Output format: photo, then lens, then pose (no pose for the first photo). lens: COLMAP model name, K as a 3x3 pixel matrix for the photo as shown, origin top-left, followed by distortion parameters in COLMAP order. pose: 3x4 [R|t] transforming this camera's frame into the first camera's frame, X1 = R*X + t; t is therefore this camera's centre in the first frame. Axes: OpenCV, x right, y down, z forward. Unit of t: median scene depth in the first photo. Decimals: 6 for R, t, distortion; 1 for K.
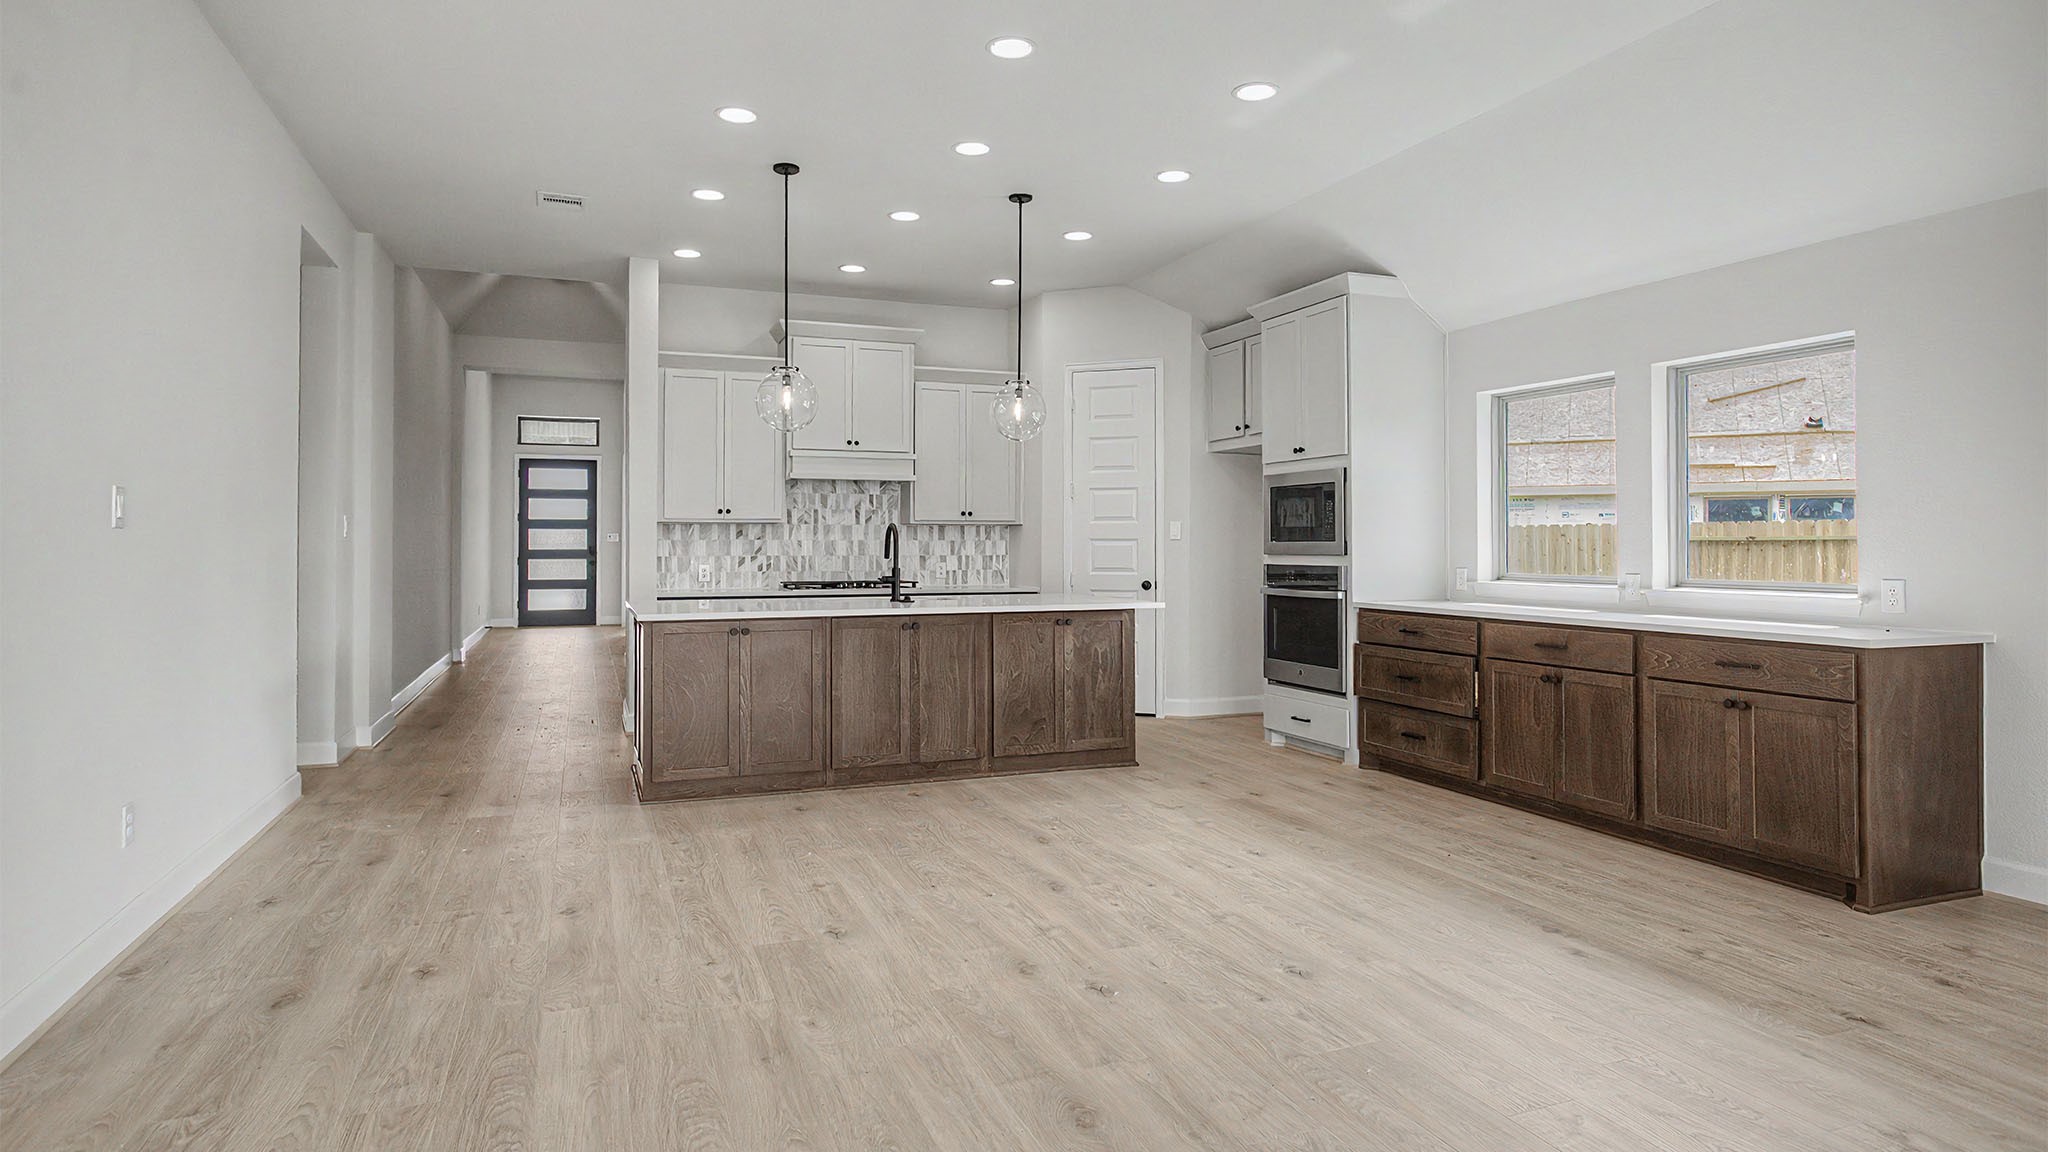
lens RADIAL K [[1130.1, 0, 1024.0], [0, 1130.1, 576.0], [0, 0, 1]] dist [-0.001075, -0.000148]
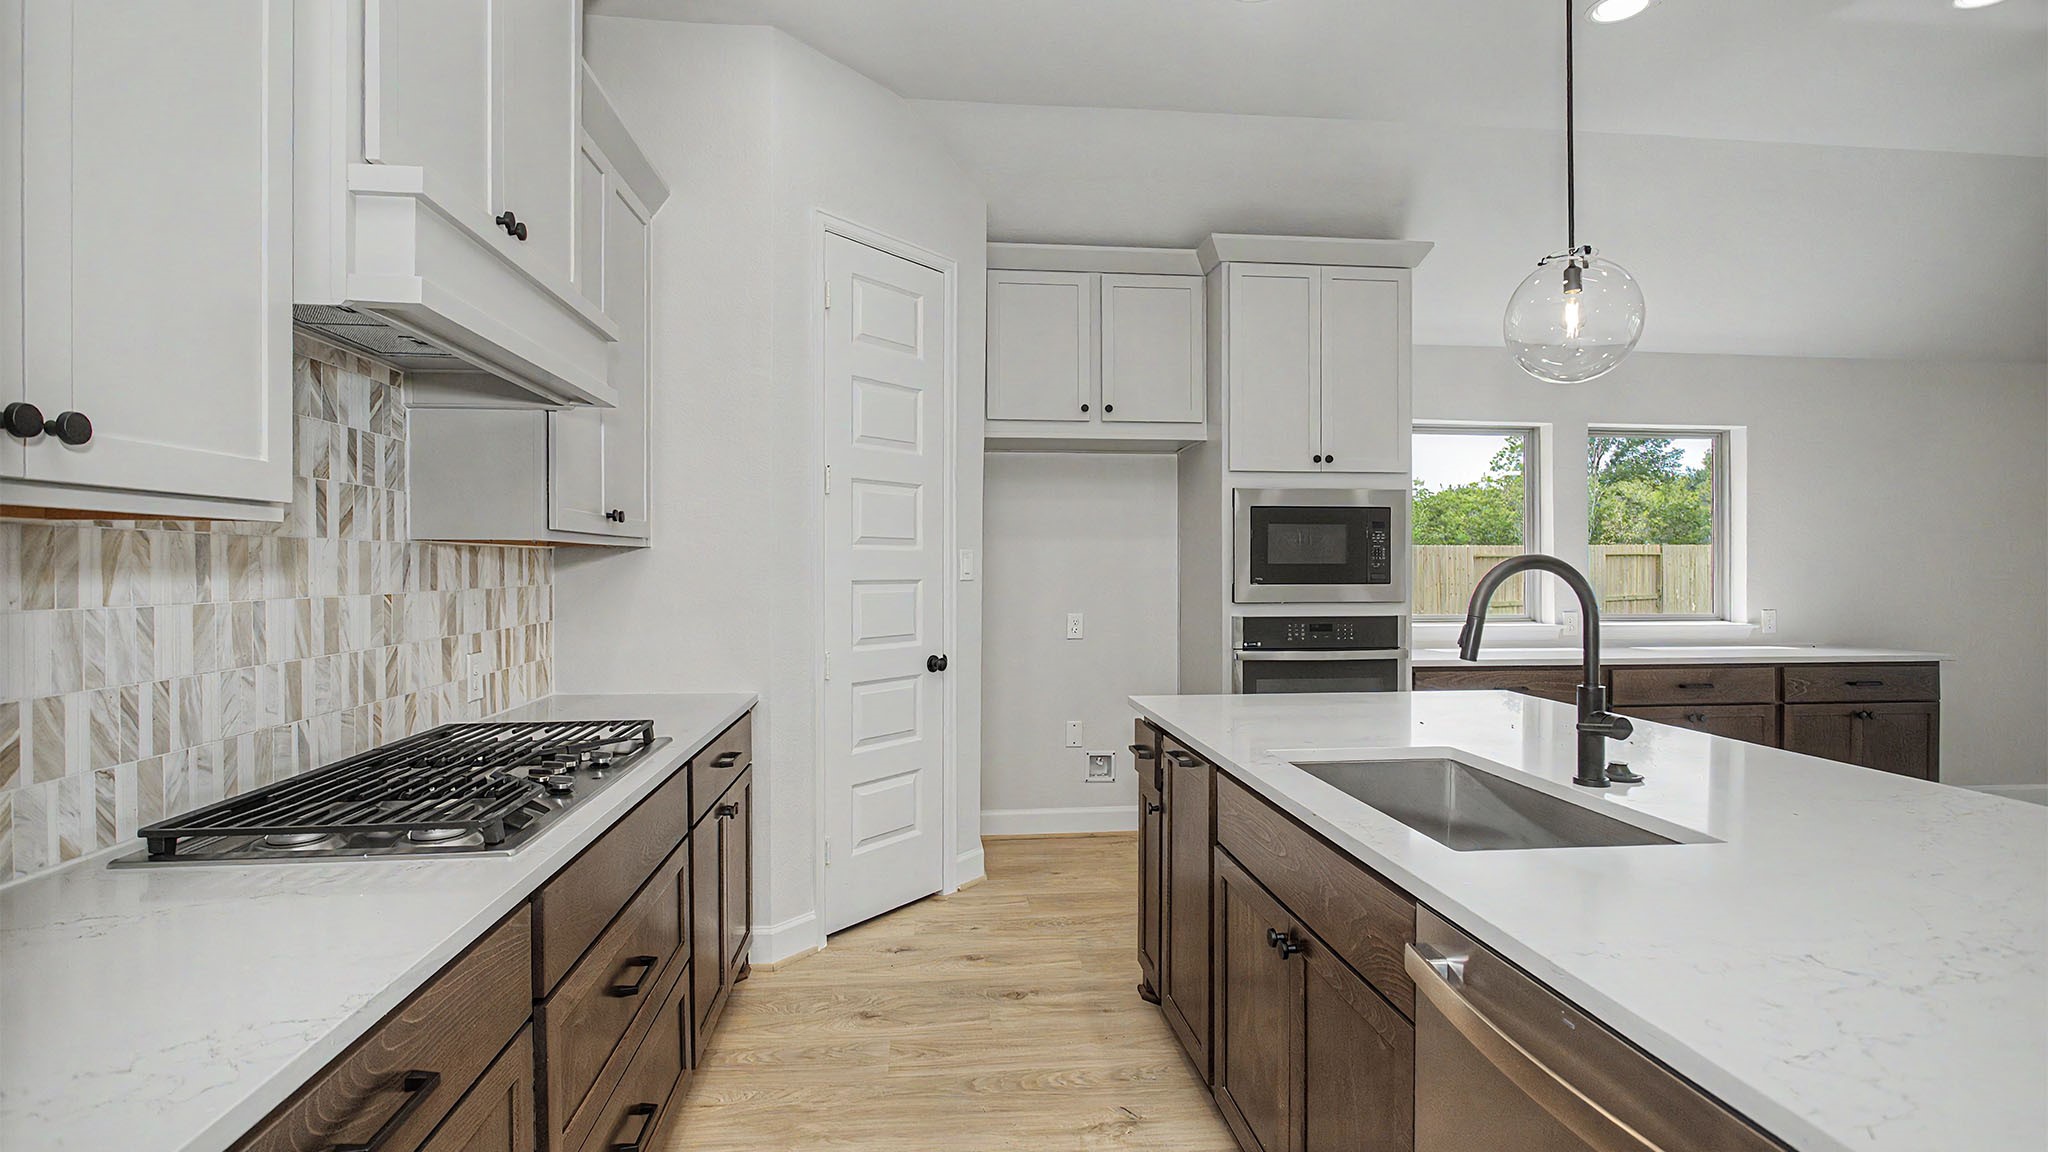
lens RADIAL K [[1002.0, 0, 1024.0], [0, 1002.0, 576.0], [0, 0, 1]] dist [0.002209, 0.000136]
pose [[0.266083, -0.009245, 0.963906, -0.405195], [0.028278, 0.999599, 0.001781, -0.040147], [-0.963535, 0.026784, 0.266238, 0.962475]]
